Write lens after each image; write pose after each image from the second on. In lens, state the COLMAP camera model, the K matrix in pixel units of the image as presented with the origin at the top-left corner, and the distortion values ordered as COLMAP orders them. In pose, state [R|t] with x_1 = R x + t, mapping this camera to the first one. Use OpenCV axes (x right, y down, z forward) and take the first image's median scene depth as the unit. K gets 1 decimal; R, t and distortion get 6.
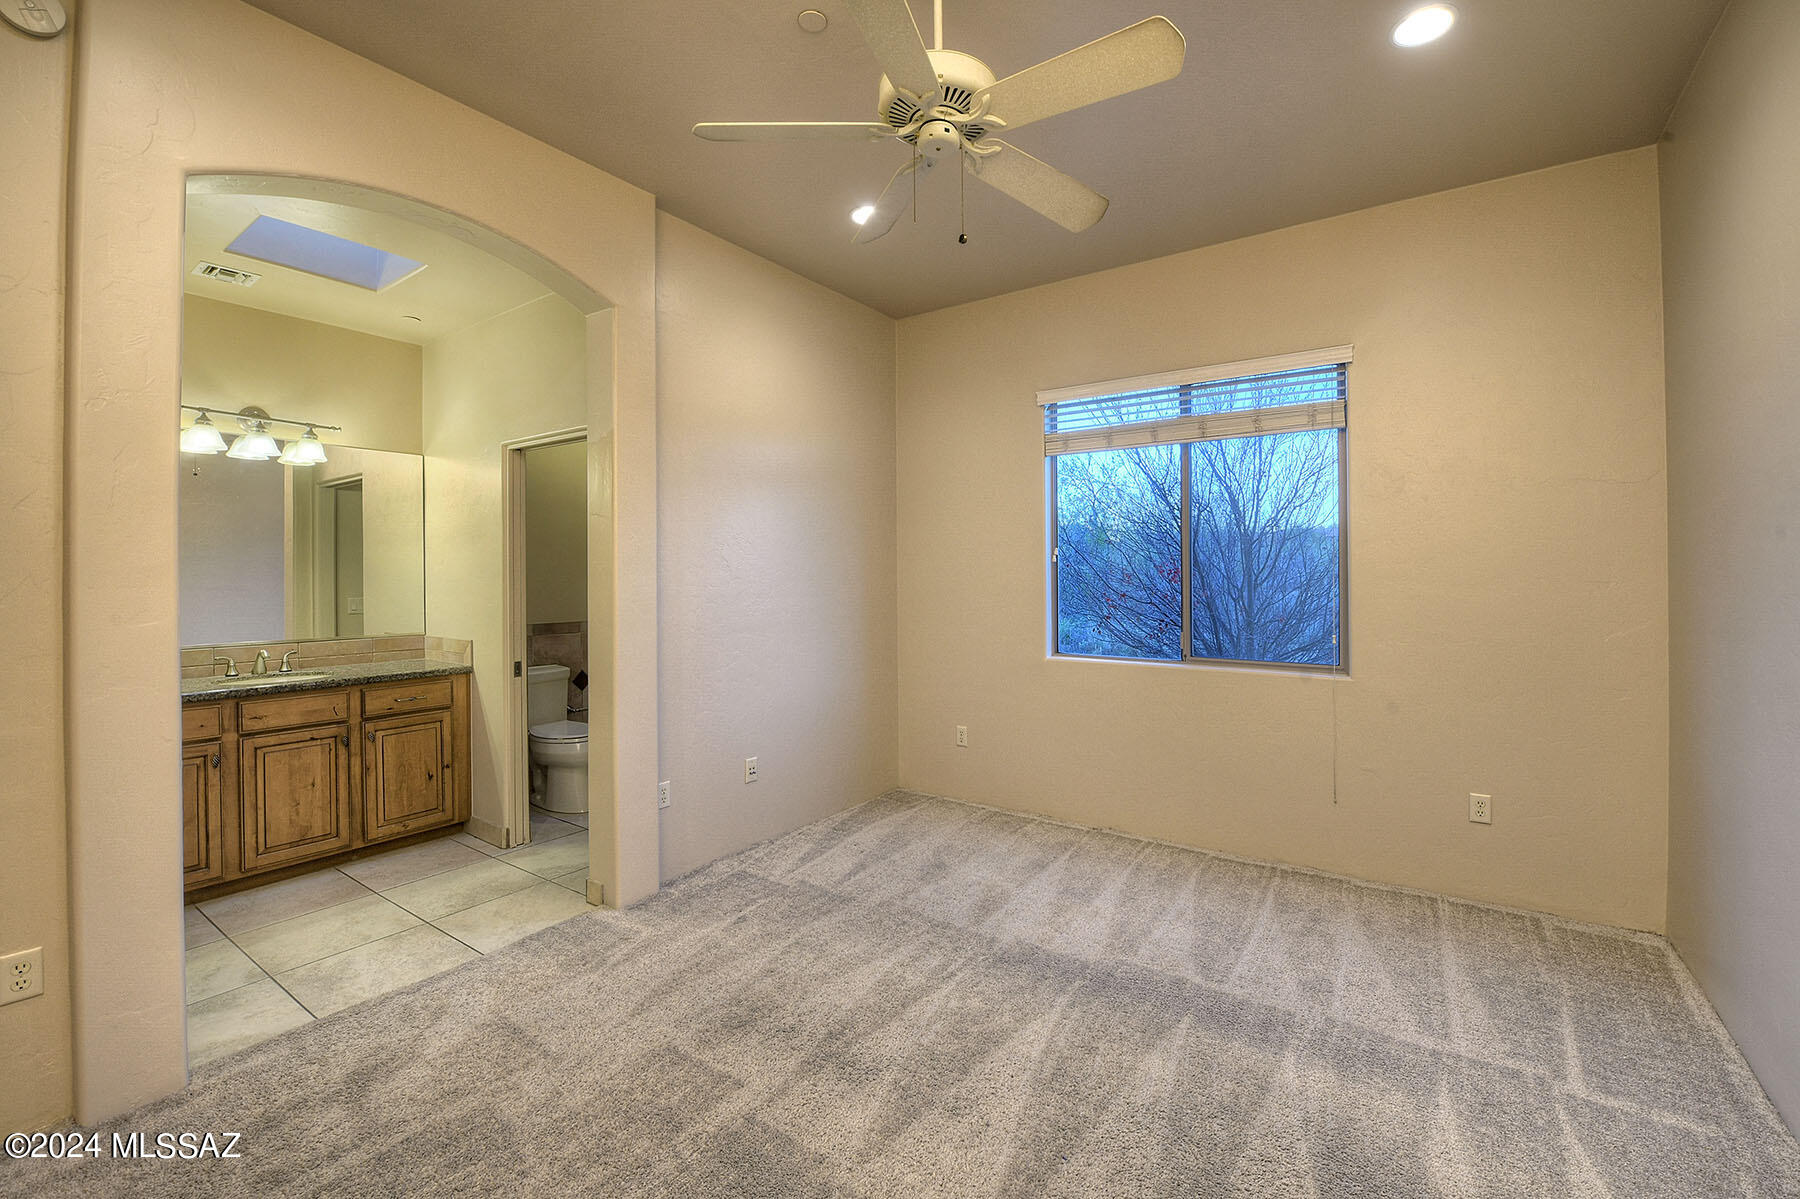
lens RADIAL K [[749.7, 0, 900.6], [0, 749.7, 581.1], [0, 0, 1]] dist [-0.007016, -0.000048]
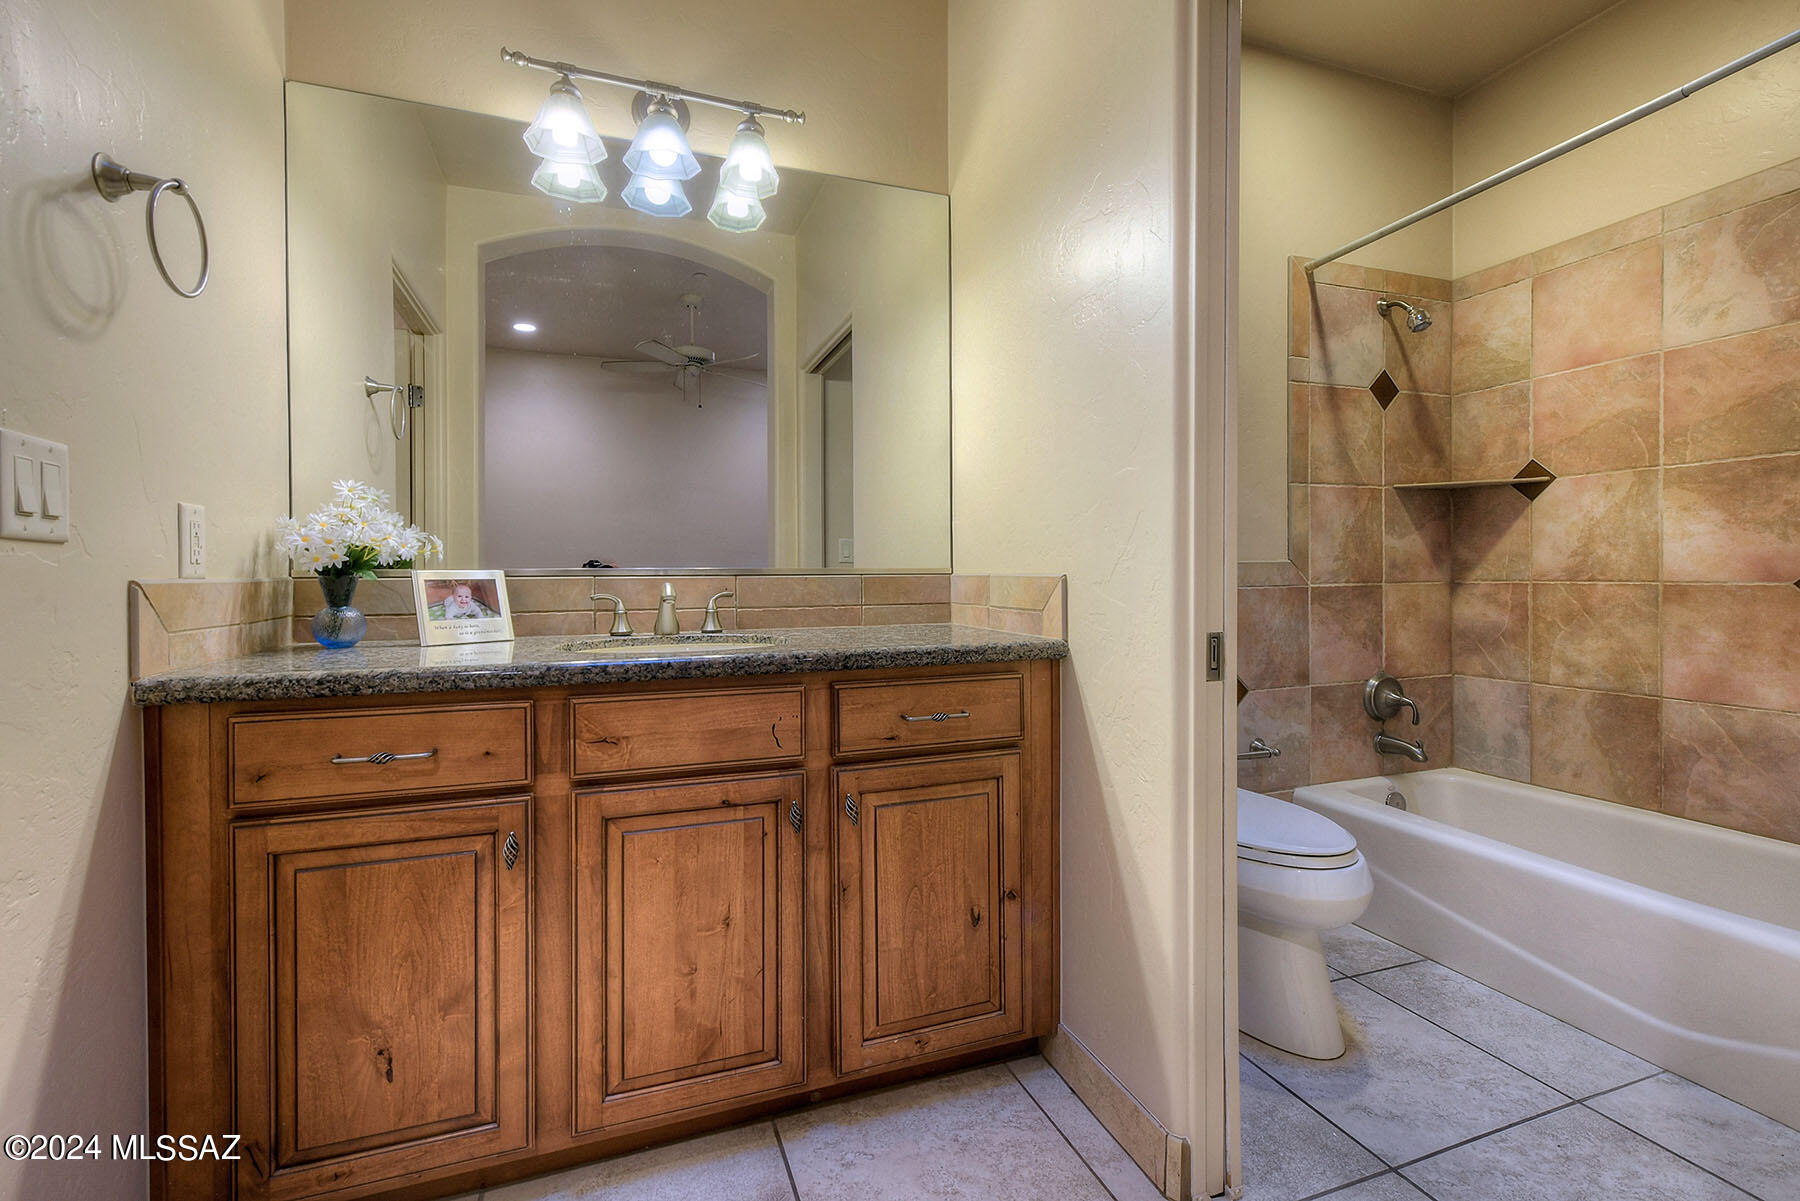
lens RADIAL K [[749.7, 0, 890.5], [0, 749.7, 587.0], [0, 0, 1]] dist [-0.007016, -0.000048]
pose [[0.831473, 0.014844, -0.555367, -0.482455], [-0.007237, 0.999848, 0.015890, 0.087673], [0.555518, -0.009193, 0.831453, 0.696048]]
